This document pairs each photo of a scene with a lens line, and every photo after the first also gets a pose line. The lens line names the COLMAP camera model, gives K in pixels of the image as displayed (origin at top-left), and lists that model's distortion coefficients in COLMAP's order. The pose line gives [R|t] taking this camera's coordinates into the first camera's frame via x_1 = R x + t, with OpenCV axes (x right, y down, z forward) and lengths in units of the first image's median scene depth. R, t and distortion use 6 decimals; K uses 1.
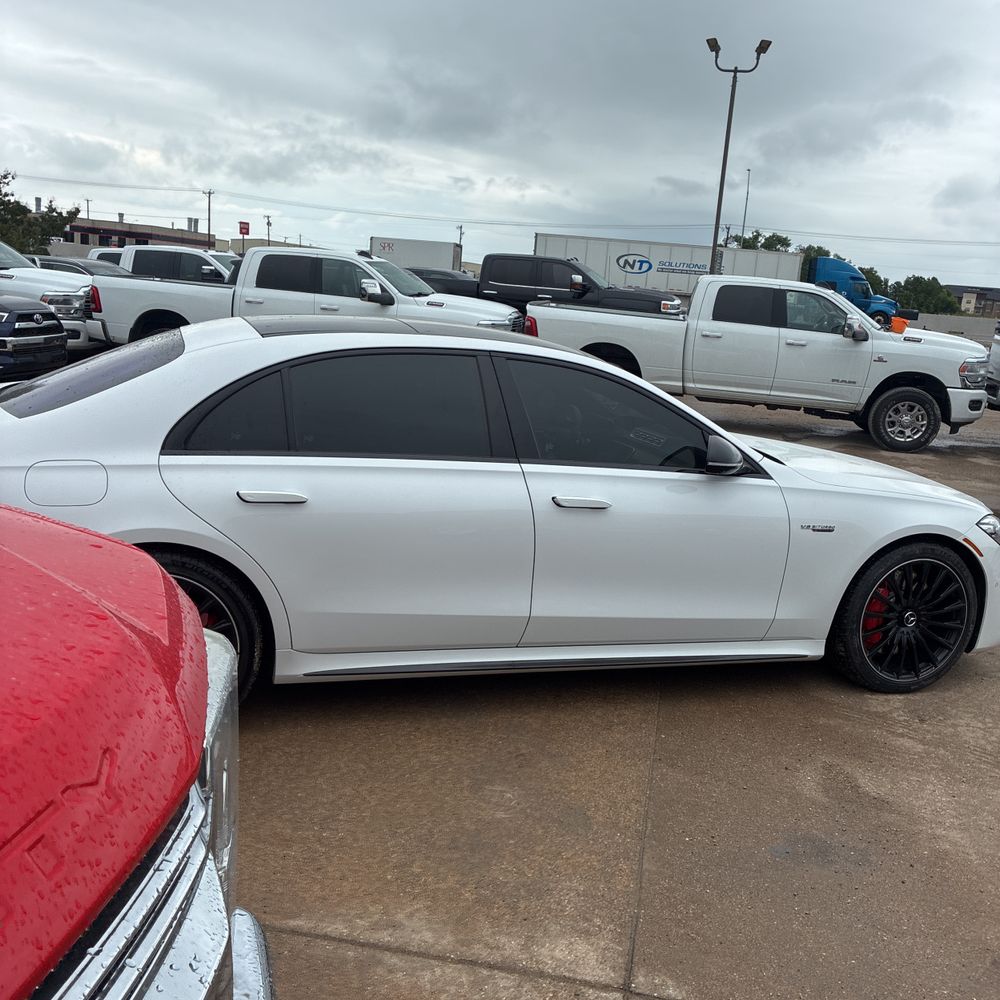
lens RADIAL K [[1034.0, 0, 495.7], [0, 1034.0, 496.1], [0, 0, 1]] dist [0.028512, 0.003761]
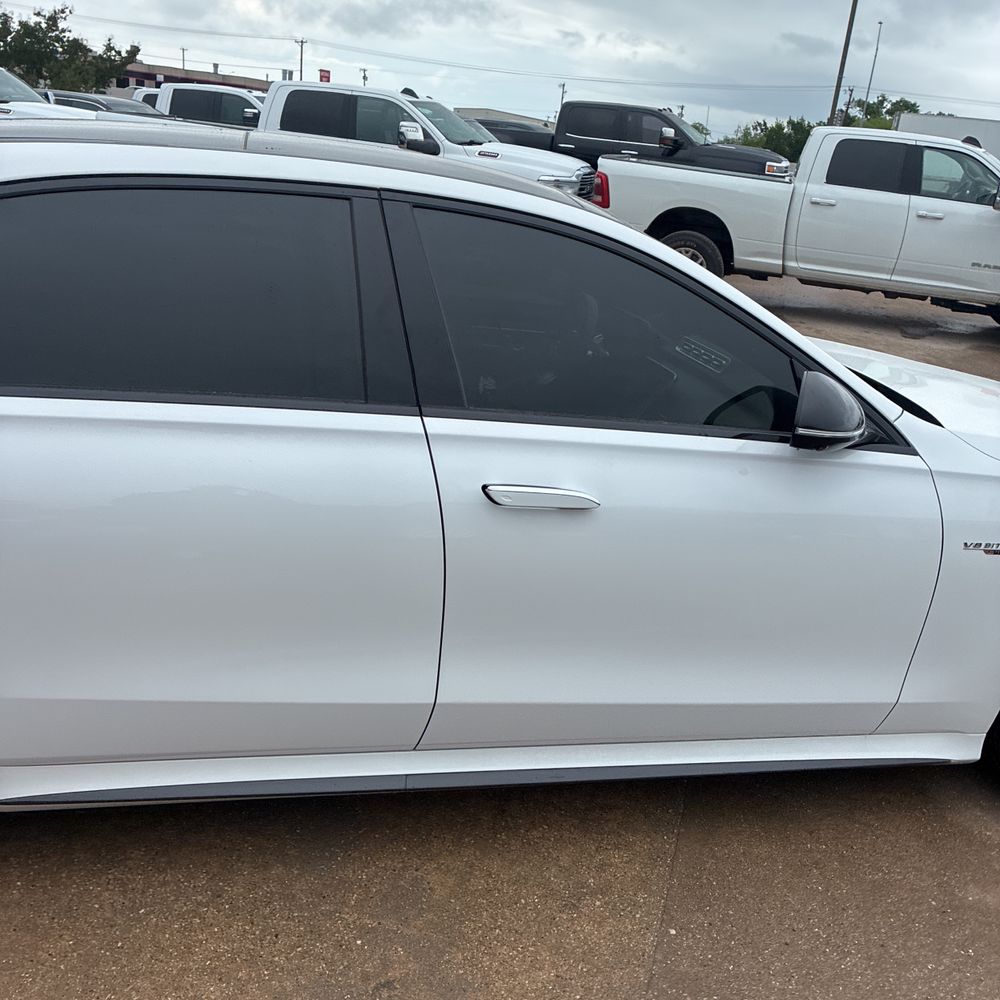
lens RADIAL K [[1004.4, 0, 510.5], [0, 1004.4, 502.3], [0, 0, 1]] dist [-0.000898, 0.017659]
pose [[0.995778, 0.051248, -0.076153, 0.034212], [-0.040530, 0.989857, 0.136163, -0.018932], [0.082358, -0.132502, 0.987755, 0.161901]]
